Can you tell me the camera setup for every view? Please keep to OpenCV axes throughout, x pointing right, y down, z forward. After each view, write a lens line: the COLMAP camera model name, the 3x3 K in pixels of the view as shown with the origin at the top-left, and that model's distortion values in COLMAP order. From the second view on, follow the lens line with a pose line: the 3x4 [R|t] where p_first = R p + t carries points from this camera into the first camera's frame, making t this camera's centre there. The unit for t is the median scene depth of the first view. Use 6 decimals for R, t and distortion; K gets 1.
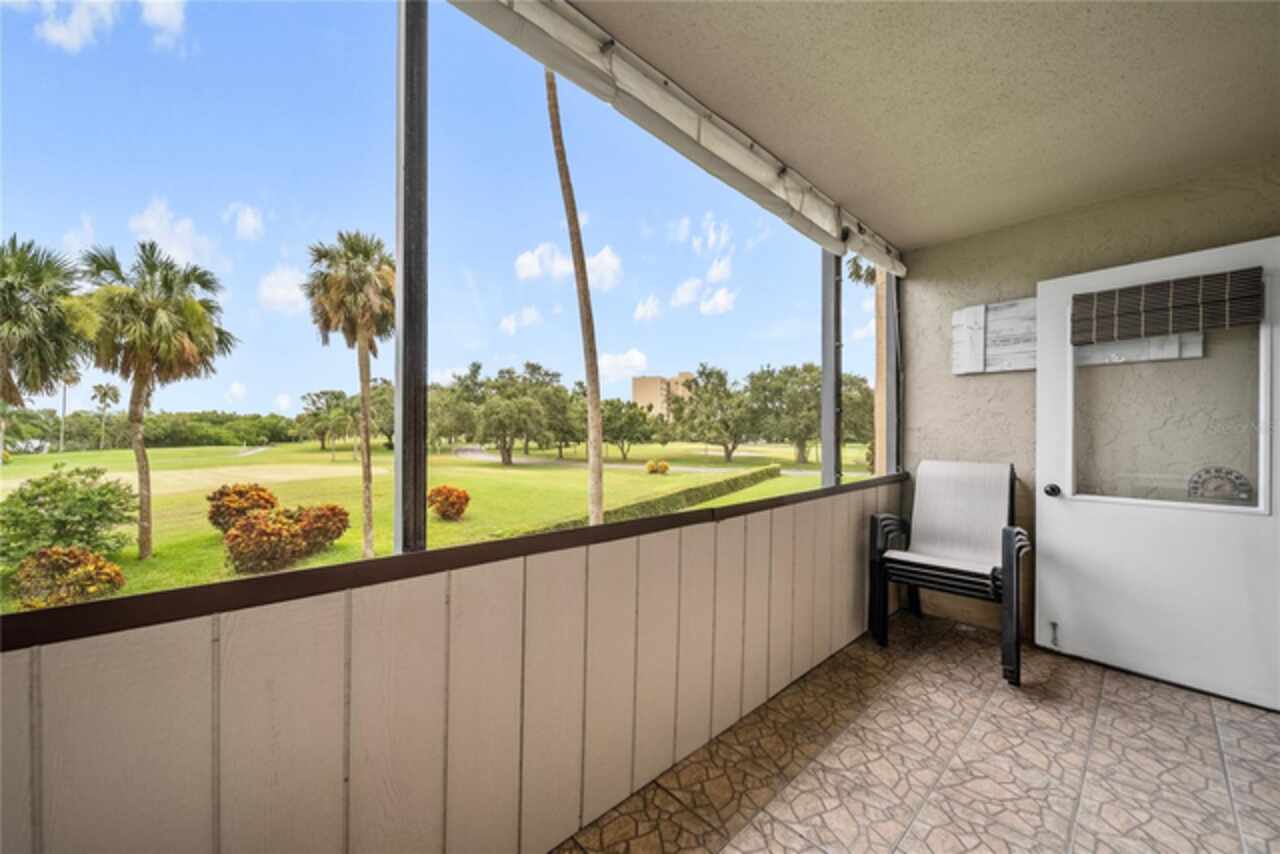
lens RADIAL K [[458.6, 0, 648.2], [0, 458.6, 430.8], [0, 0, 1]] dist [-0.001890, -0.001406]
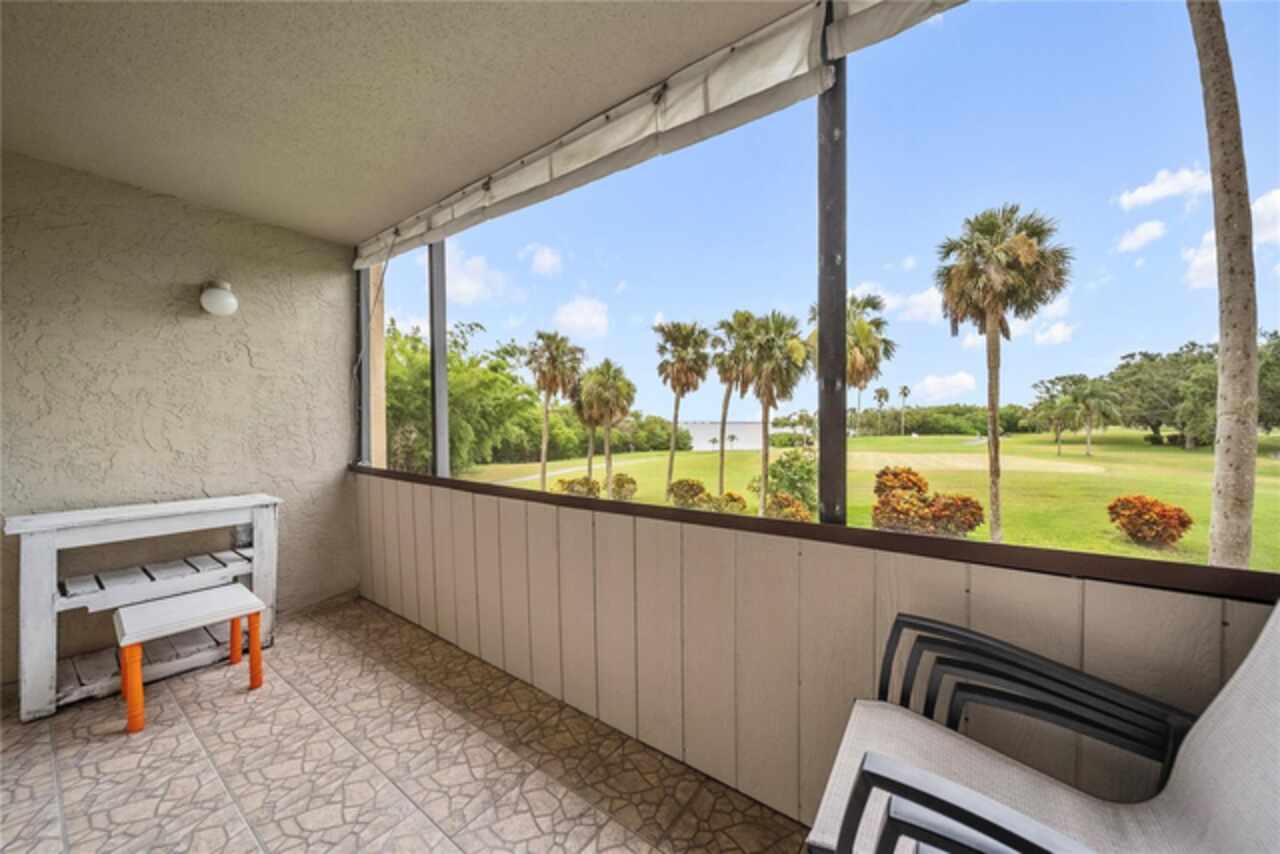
lens RADIAL K [[458.6, 0, 637.0], [0, 458.6, 423.6], [0, 0, 1]] dist [-0.001890, -0.001406]
pose [[0.185037, -0.002179, -0.982729, 0.151929], [0.007770, 0.999970, -0.000754, -0.000060], [0.982701, -0.007496, 0.185049, 0.116721]]
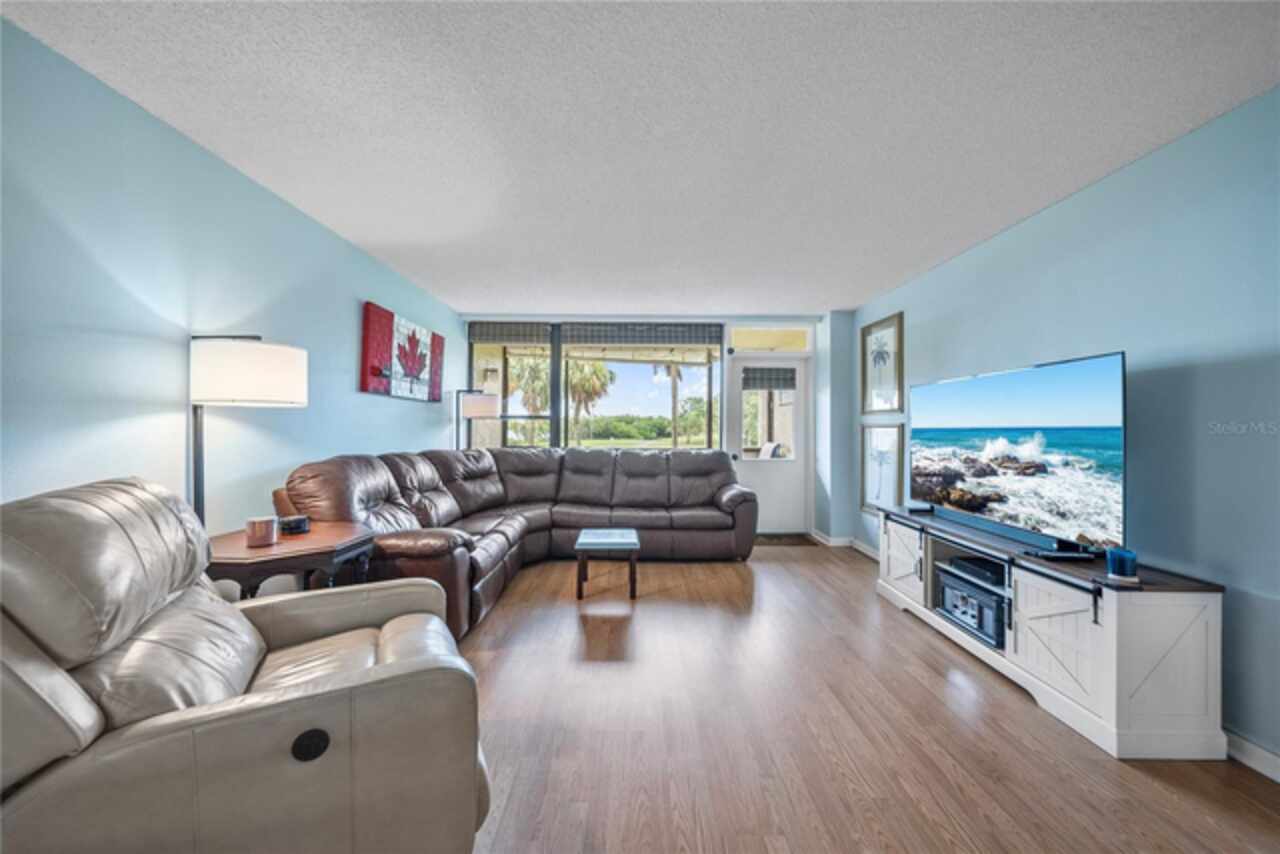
lens RADIAL K [[458.6, 0, 633.8], [0, 458.6, 428.3], [0, 0, 1]] dist [-0.001890, -0.001406]
pose [[0.730159, 0.002022, -0.683275, 0.341167], [-0.002951, 0.999996, -0.000194, 0.000356], [0.683271, 0.002158, 0.730161, -0.231590]]
